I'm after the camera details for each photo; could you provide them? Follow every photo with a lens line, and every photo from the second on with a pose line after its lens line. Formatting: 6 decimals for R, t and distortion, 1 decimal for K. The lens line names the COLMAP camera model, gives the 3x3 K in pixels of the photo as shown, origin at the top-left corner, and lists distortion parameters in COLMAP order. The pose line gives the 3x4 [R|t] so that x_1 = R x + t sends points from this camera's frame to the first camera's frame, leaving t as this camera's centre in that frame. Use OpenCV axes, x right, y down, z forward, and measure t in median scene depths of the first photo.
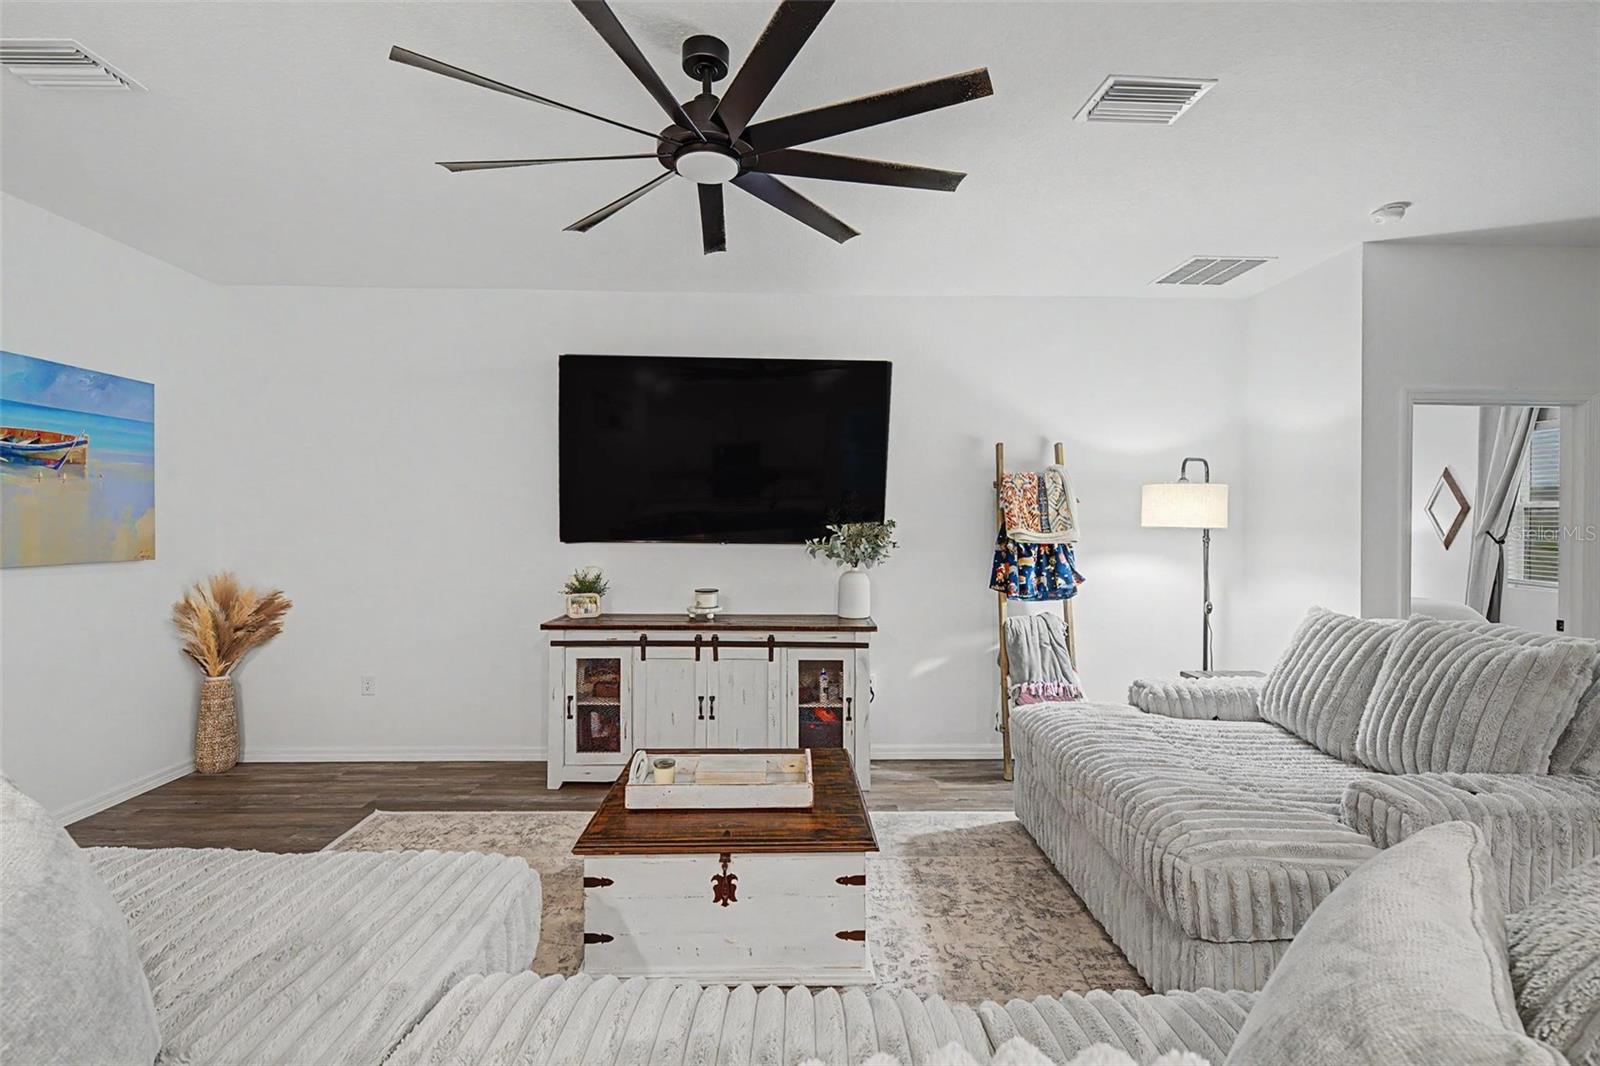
lens RADIAL K [[729.1, 0, 797.7], [0, 729.1, 525.5], [0, 0, 1]] dist [0.001426, 0.000381]
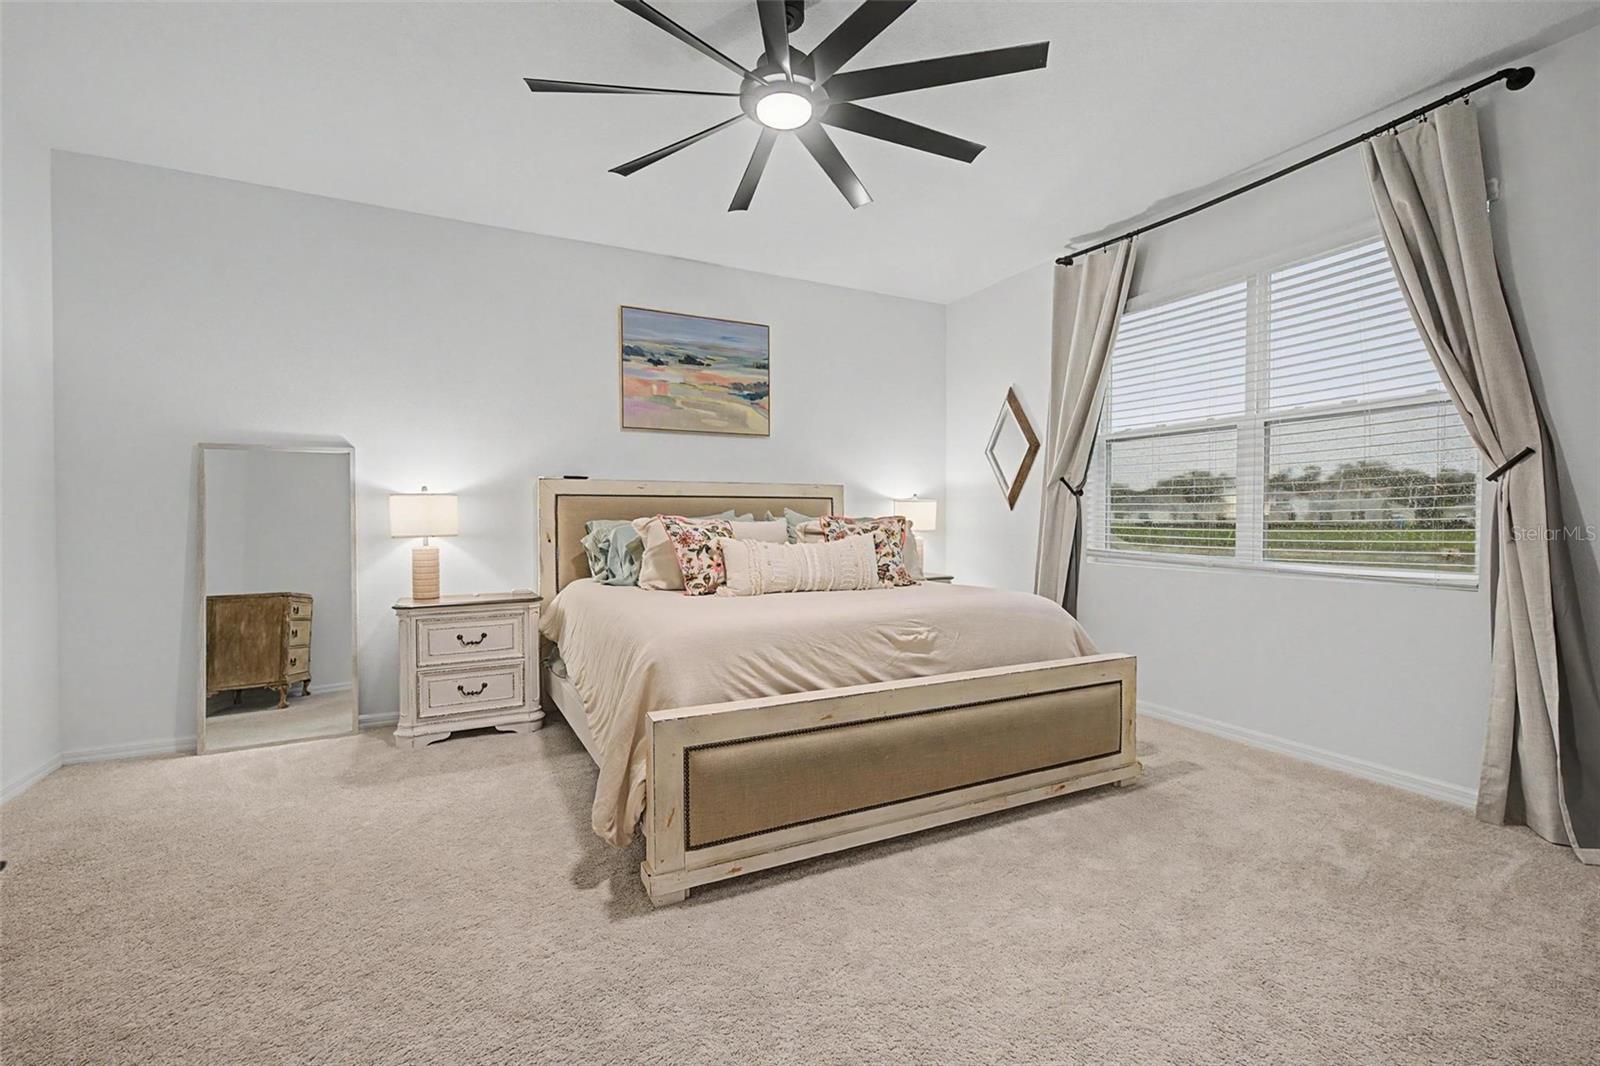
lens RADIAL K [[676.5, 0, 797.0], [0, 676.5, 538.6], [0, 0, 1]] dist [0.001678, 0.000281]
pose [[0.899717, -0.020476, 0.435992, 0.798378], [0.008017, 0.999506, 0.030398, 0.072363], [-0.436399, -0.023854, 0.899437, 0.955076]]
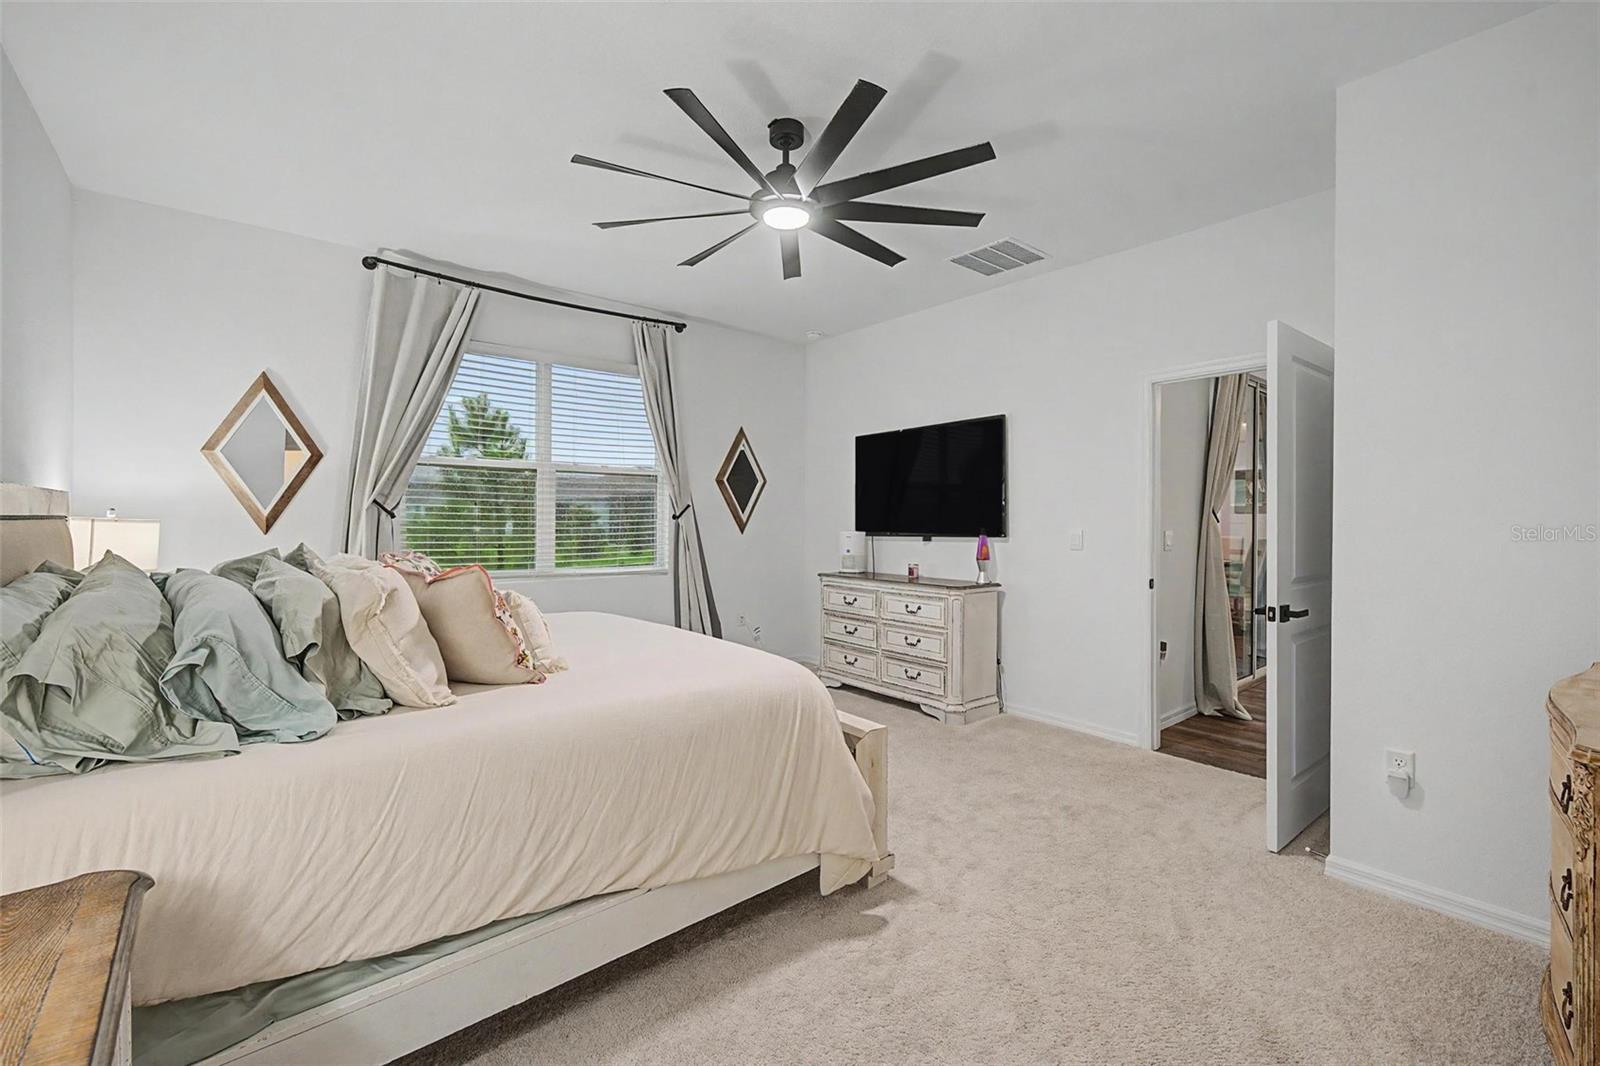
lens RADIAL K [[679.1, 0, 800.0], [0, 679.1, 533.0], [0, 0, 1]] dist [-0.001694, -0.000165]
pose [[-0.621458, -0.025250, 0.783041, 0.511119], [-0.005770, 0.999601, 0.027653, 0.033037], [-0.783427, 0.012667, -0.621355, 1.835372]]
